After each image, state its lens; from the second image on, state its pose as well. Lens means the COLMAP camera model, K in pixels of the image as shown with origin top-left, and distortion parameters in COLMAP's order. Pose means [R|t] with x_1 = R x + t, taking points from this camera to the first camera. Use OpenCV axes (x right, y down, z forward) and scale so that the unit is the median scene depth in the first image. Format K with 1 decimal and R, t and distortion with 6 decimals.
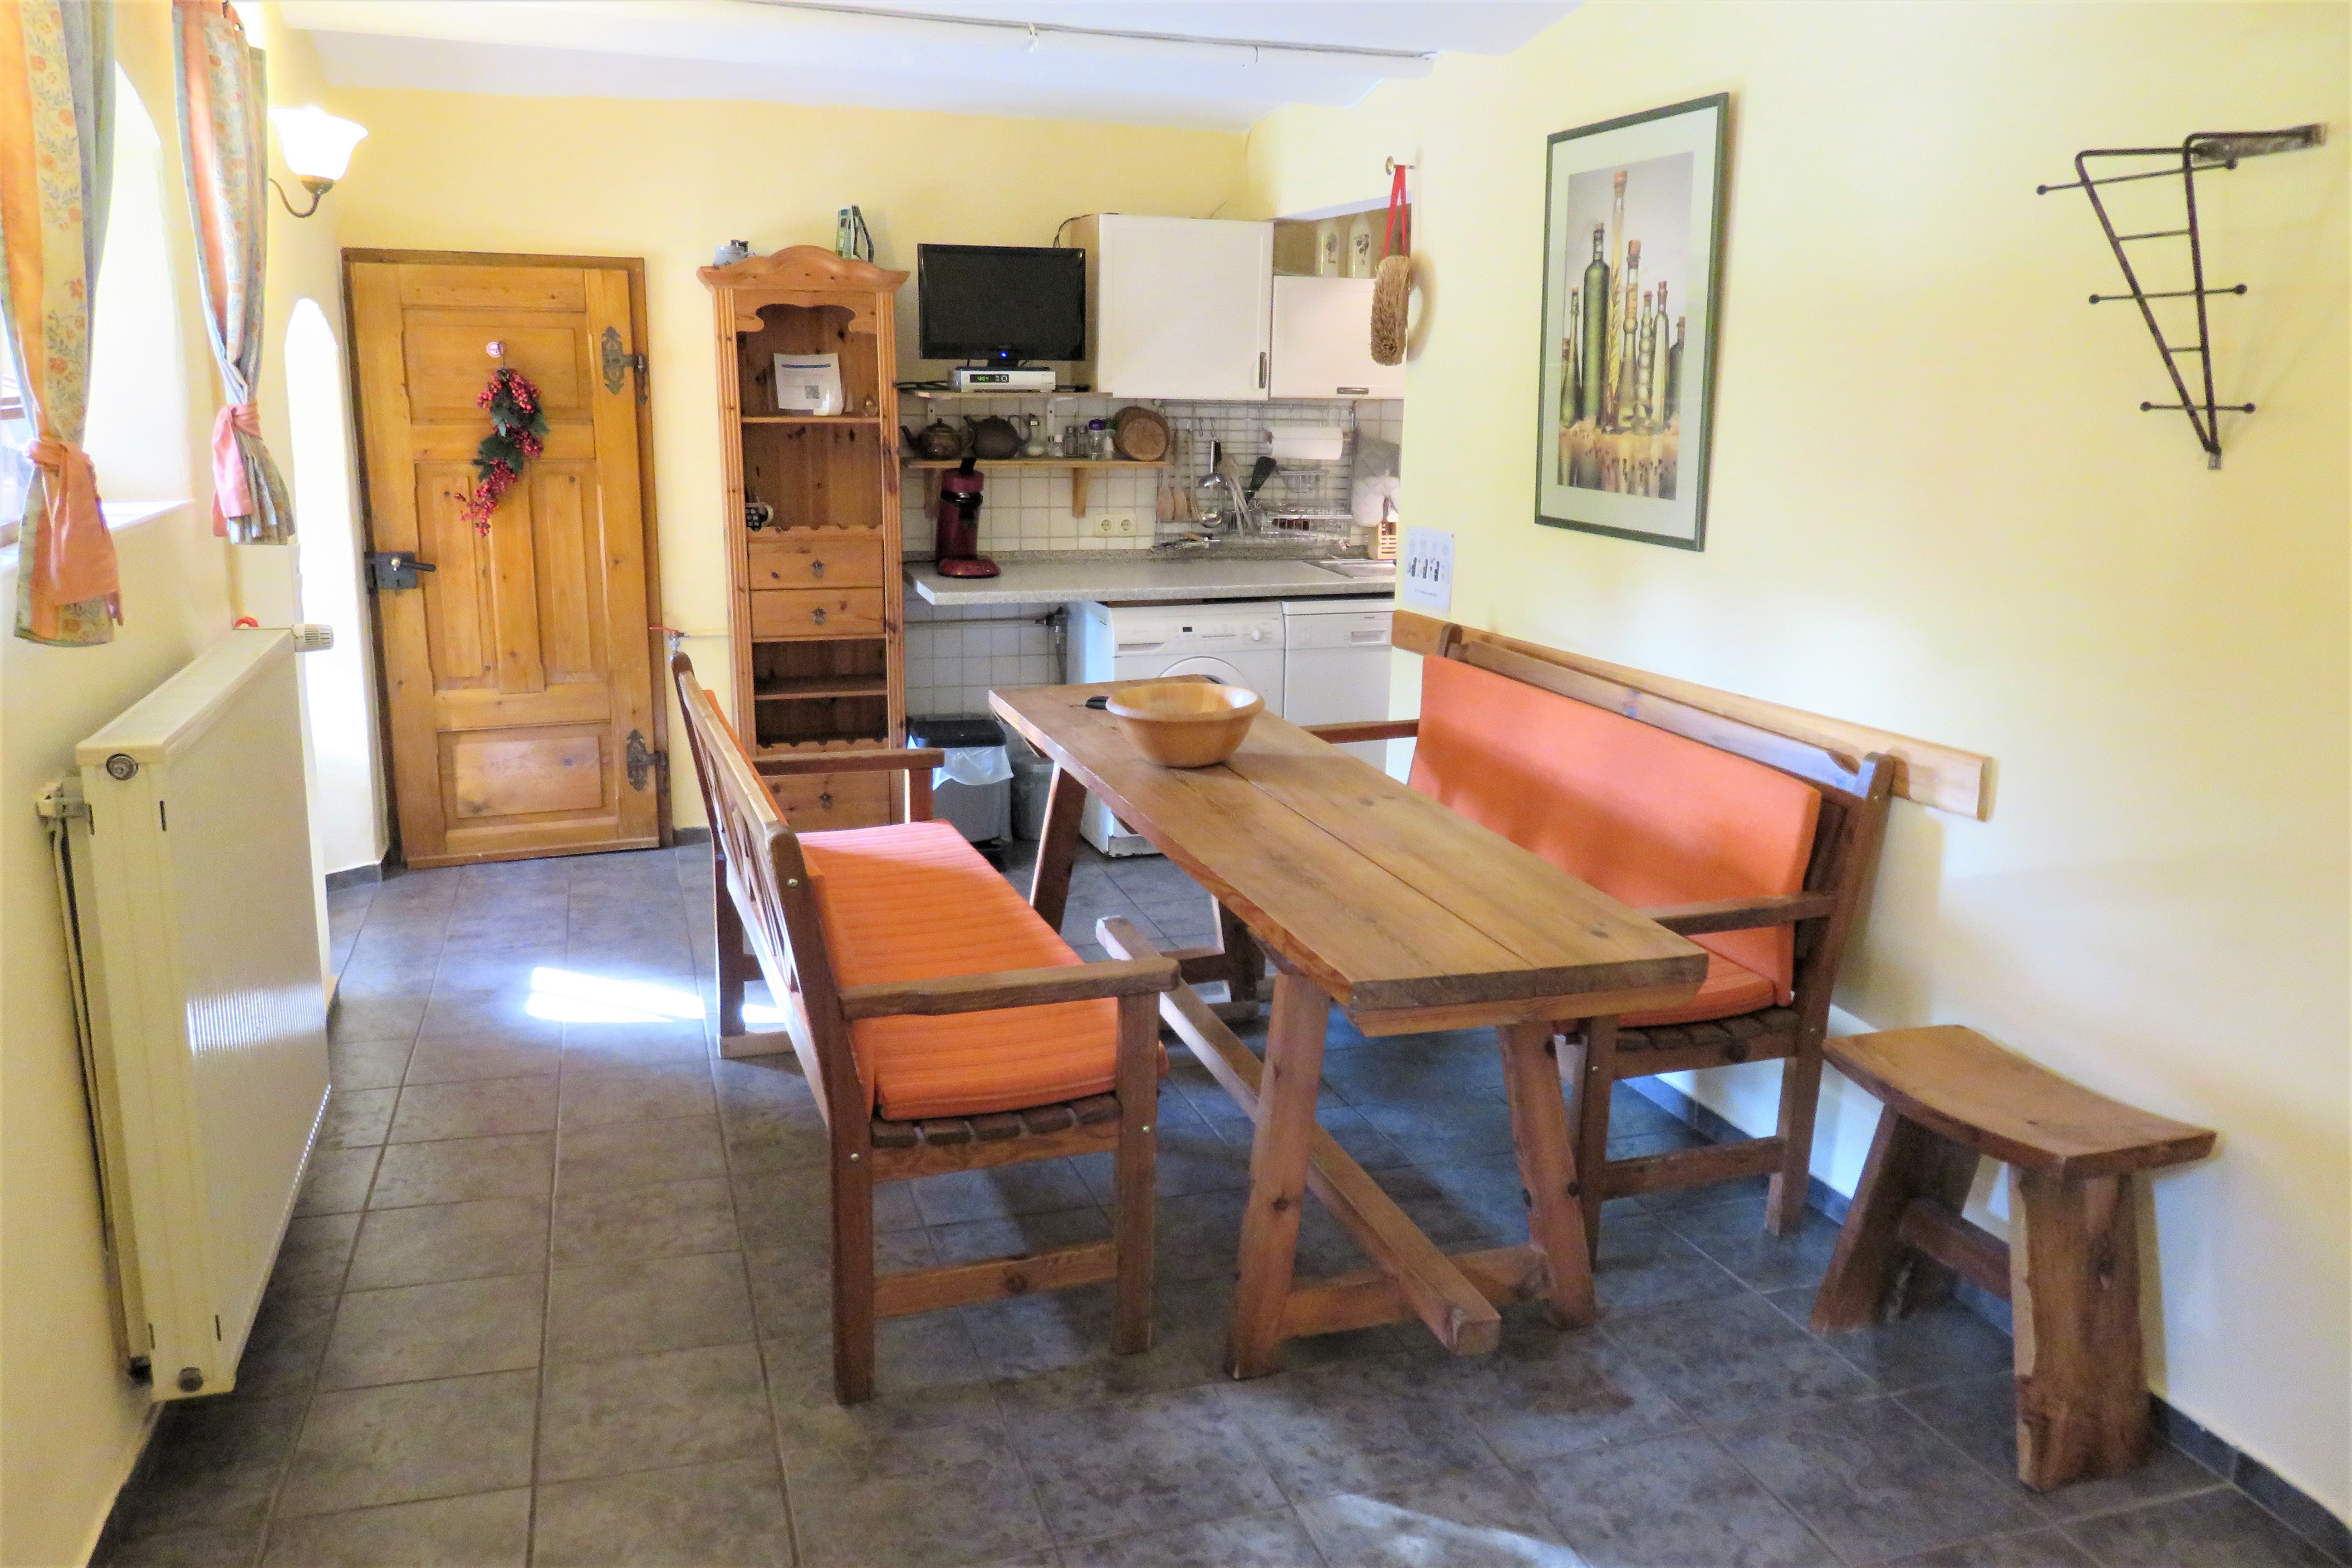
lens RADIAL K [[1756.4, 0, 1178.4], [0, 1756.4, 784.4], [0, 0, 1]] dist [-0.012299, -0.004976]
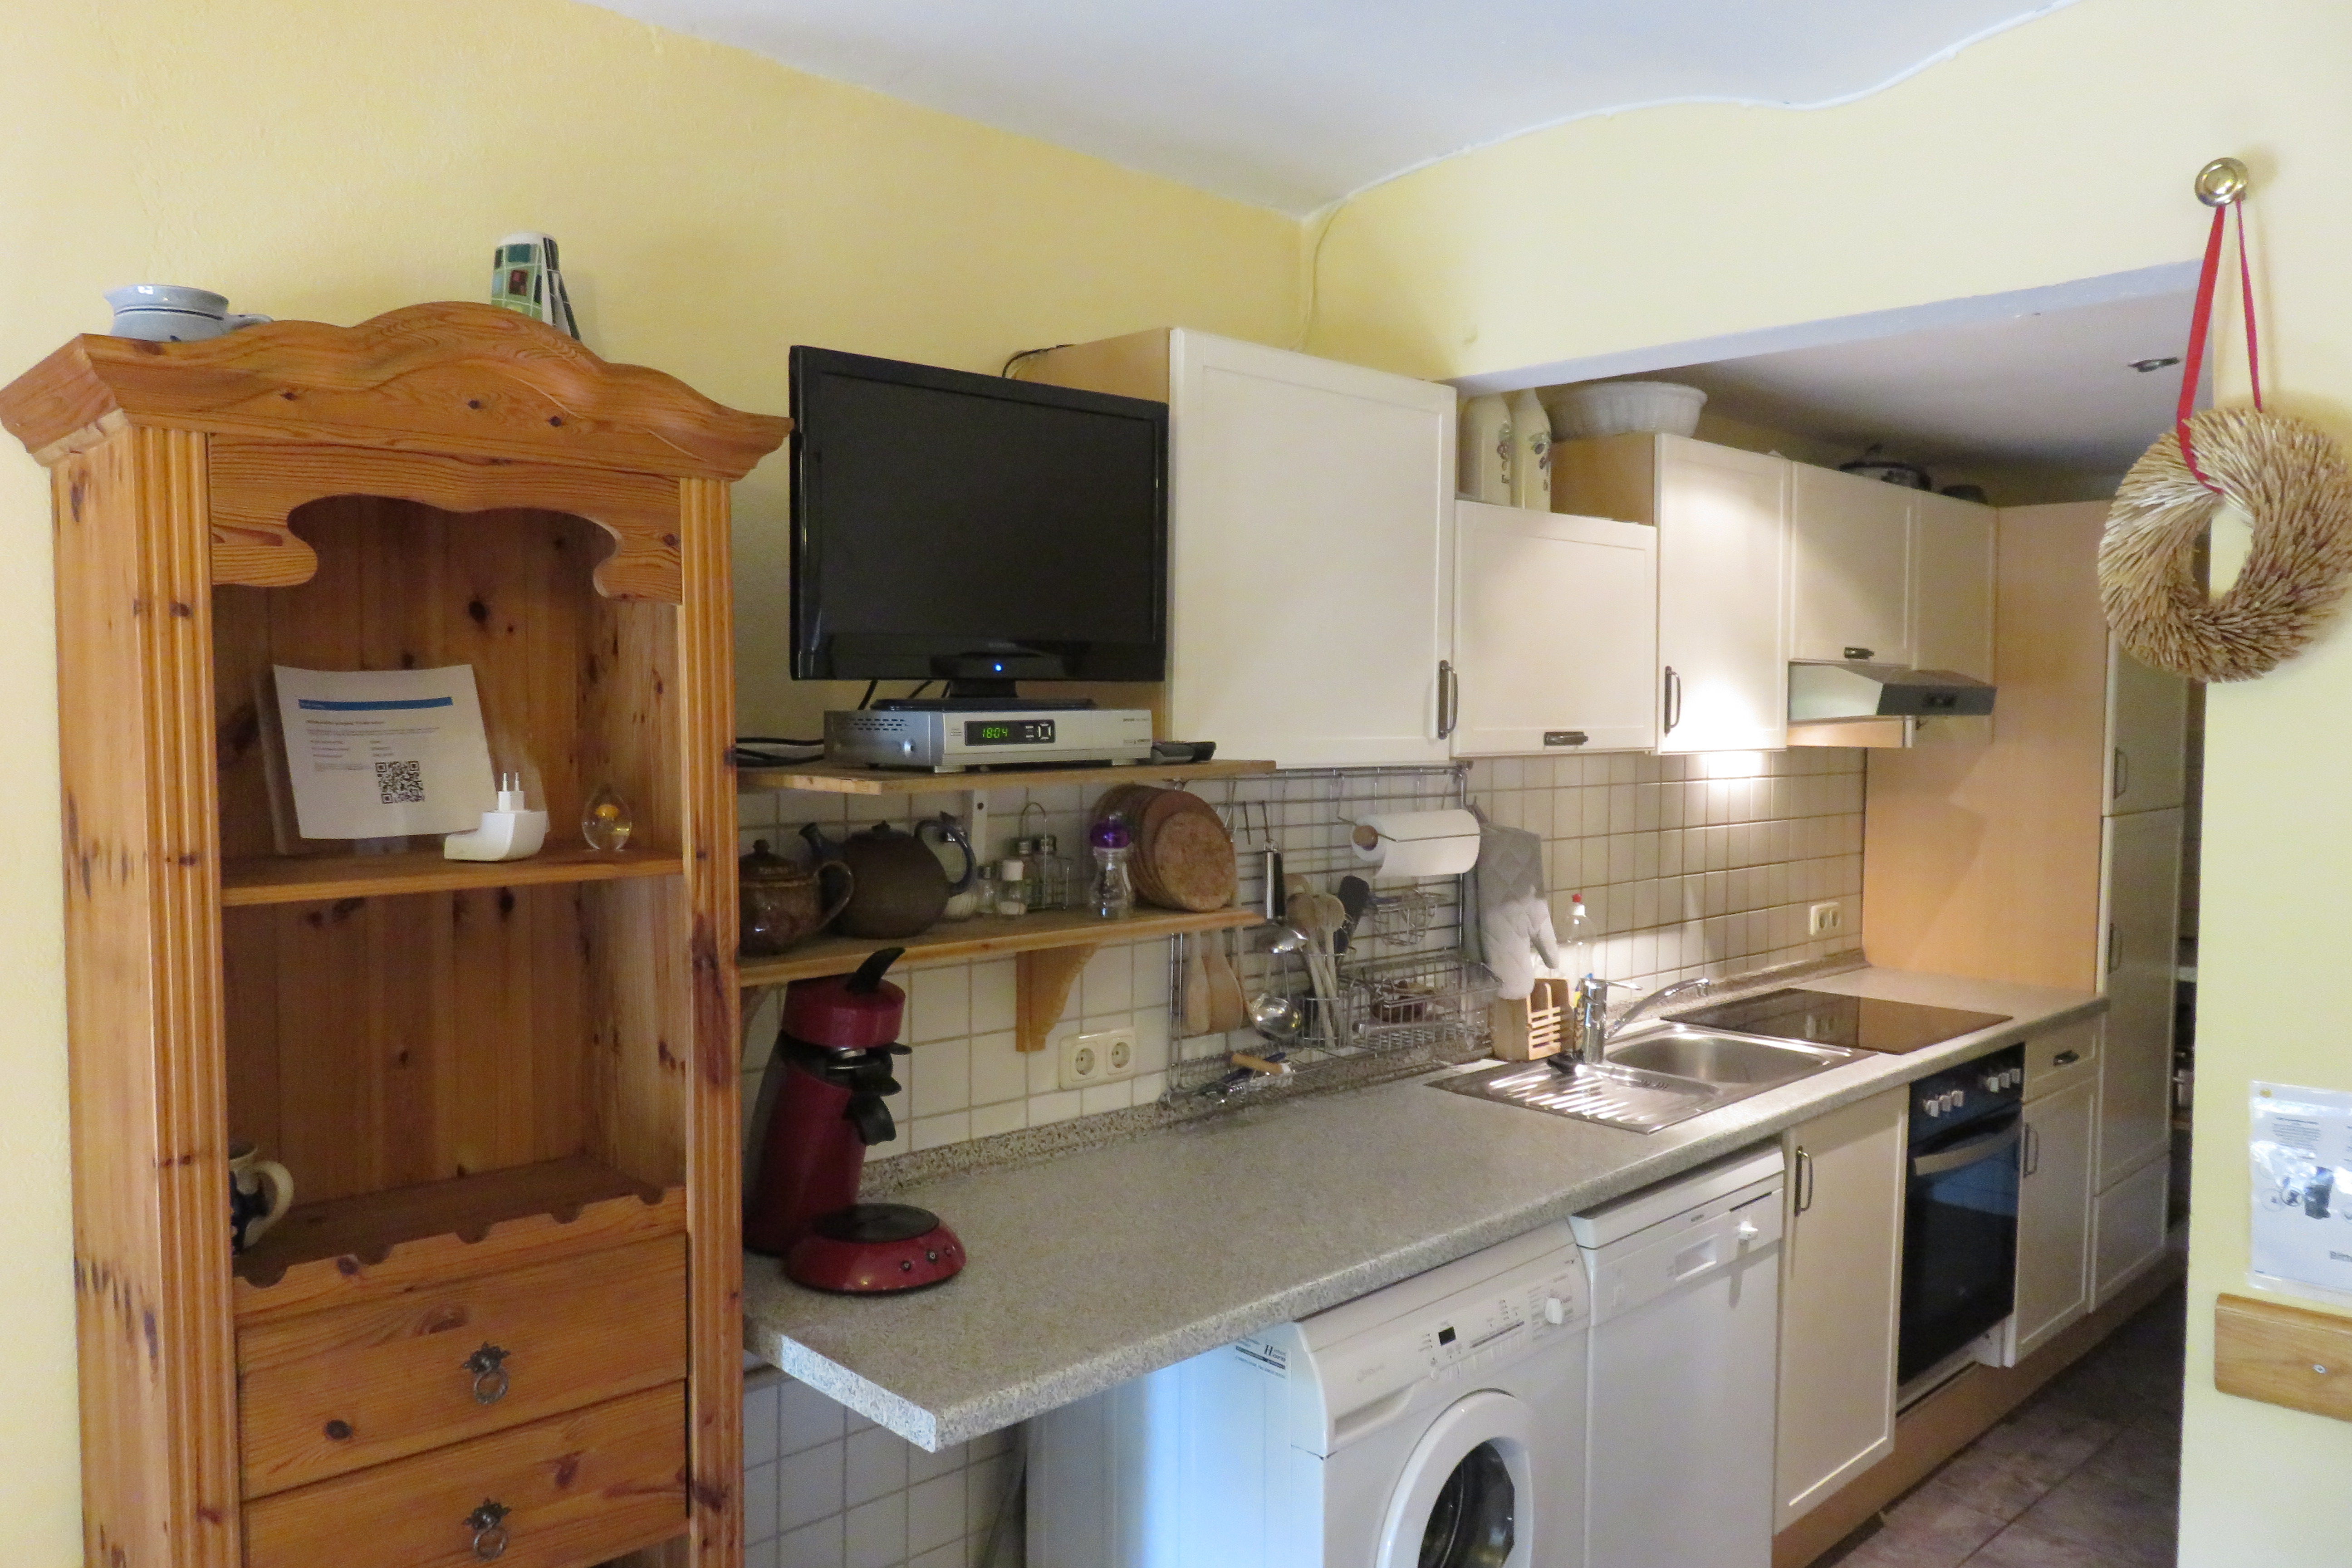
lens RADIAL K [[1756.4, 0, 1174.2], [0, 1756.4, 776.7], [0, 0, 1]] dist [-0.012299, -0.004976]
pose [[0.896492, -0.032075, 0.441898, -0.220969], [0.112992, 0.980949, -0.158027, -0.156056], [-0.428410, 0.191601, 0.883037, 0.647739]]
